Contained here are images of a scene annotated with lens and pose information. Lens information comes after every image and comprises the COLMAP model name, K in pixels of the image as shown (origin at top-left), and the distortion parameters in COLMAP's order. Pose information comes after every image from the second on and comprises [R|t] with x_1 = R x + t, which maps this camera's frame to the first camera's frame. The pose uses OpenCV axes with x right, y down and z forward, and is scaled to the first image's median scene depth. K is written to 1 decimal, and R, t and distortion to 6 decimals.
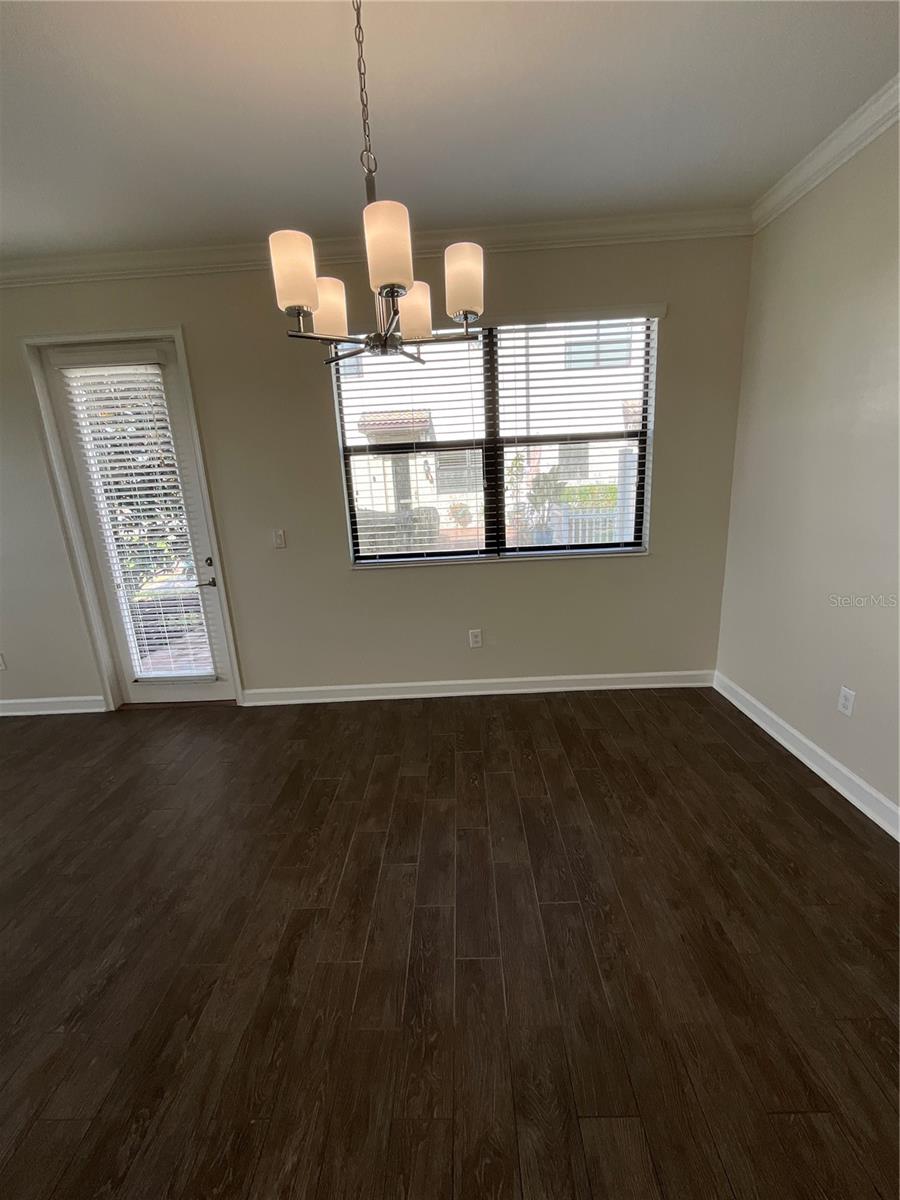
lens RADIAL K [[485.4, 0, 450.0], [0, 485.4, 600.0], [0, 0, 1]] dist [-0.001415, -0.000063]
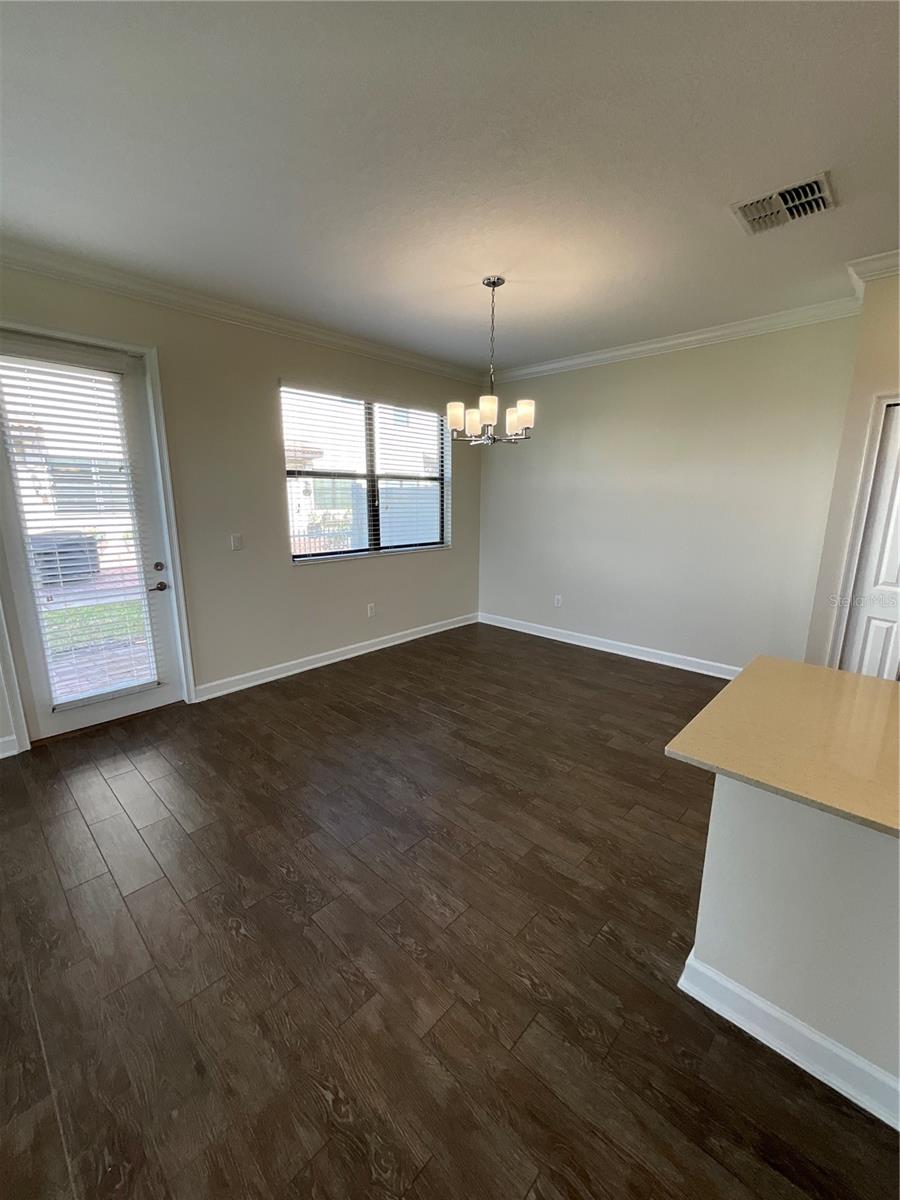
lens RADIAL K [[484.5, 0, 448.1], [0, 484.5, 599.2], [0, 0, 1]] dist [-0.000480, 0.000118]
pose [[0.673504, -0.101073, 0.732241, -0.869788], [0.146022, 0.989279, 0.002245, 0.080311], [-0.724617, 0.105411, 0.681042, -0.149404]]
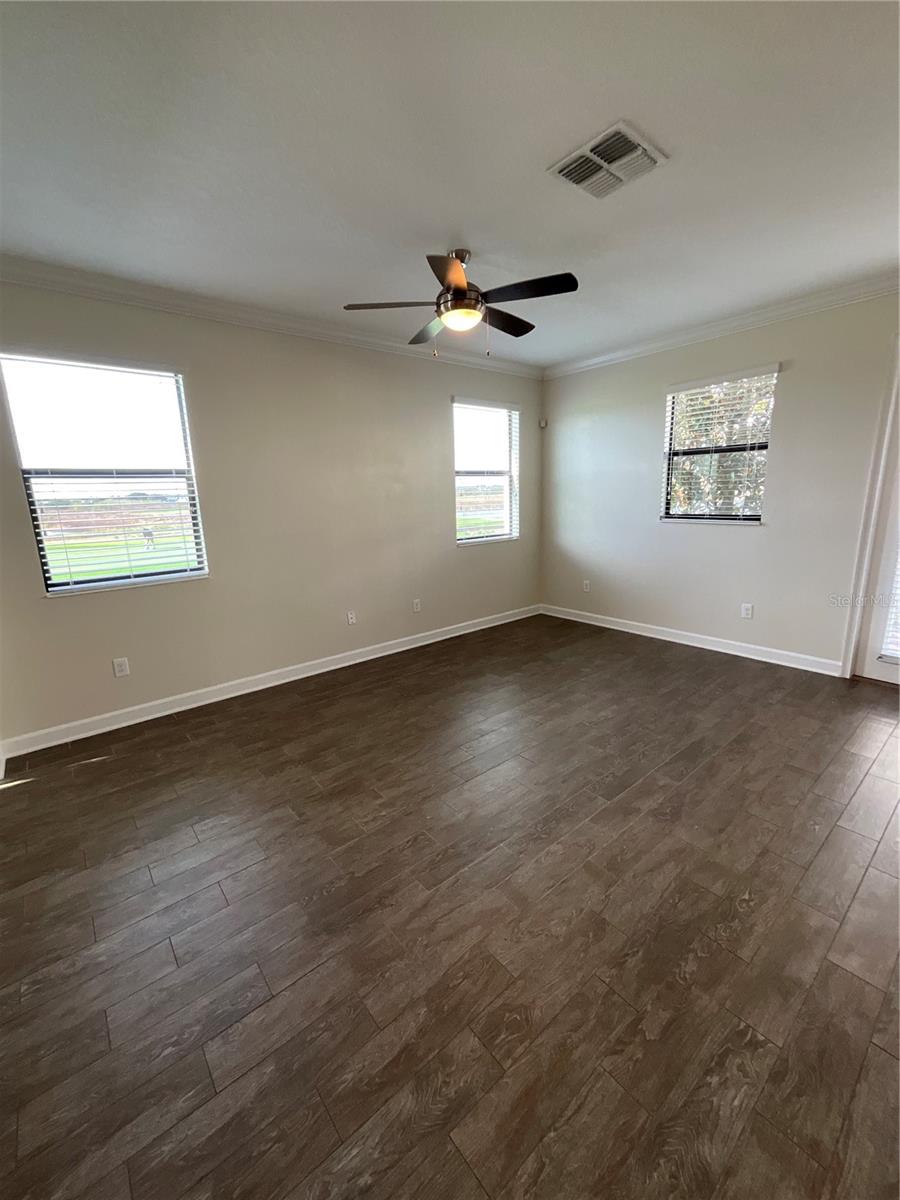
lens RADIAL K [[484.5, 0, 448.1], [0, 484.5, 599.2], [0, 0, 1]] dist [-0.000480, 0.000118]
pose [[0.652726, 0.190929, -0.733141, -0.568327], [-0.190951, 0.977941, 0.084674, 0.148015], [0.733135, 0.084725, 0.674785, -0.429009]]
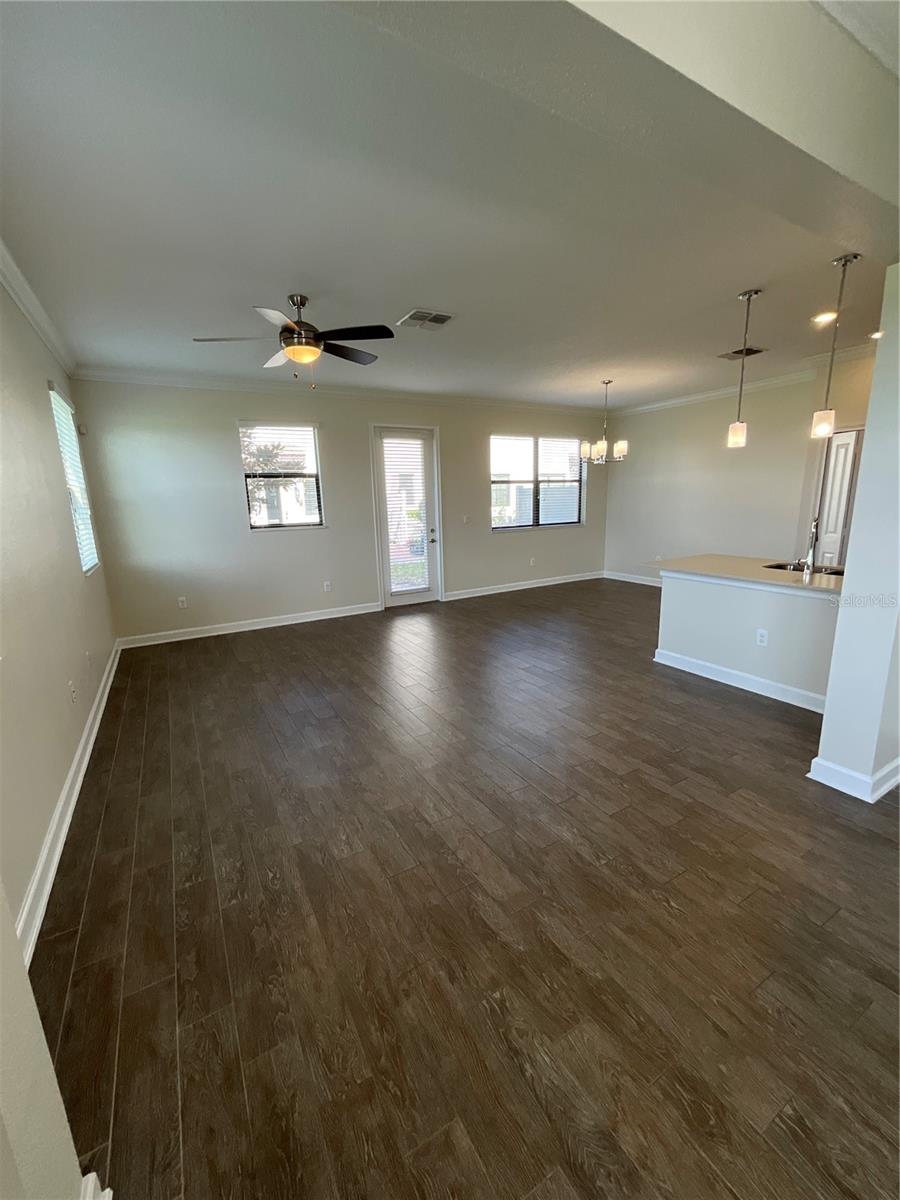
lens RADIAL K [[484.5, 0, 448.1], [0, 484.5, 599.2], [0, 0, 1]] dist [-0.000480, 0.000118]
pose [[0.857424, -0.079244, 0.508473, -1.580512], [0.111557, 0.993199, -0.033329, 0.303715], [-0.502373, 0.085301, 0.860433, -0.848097]]
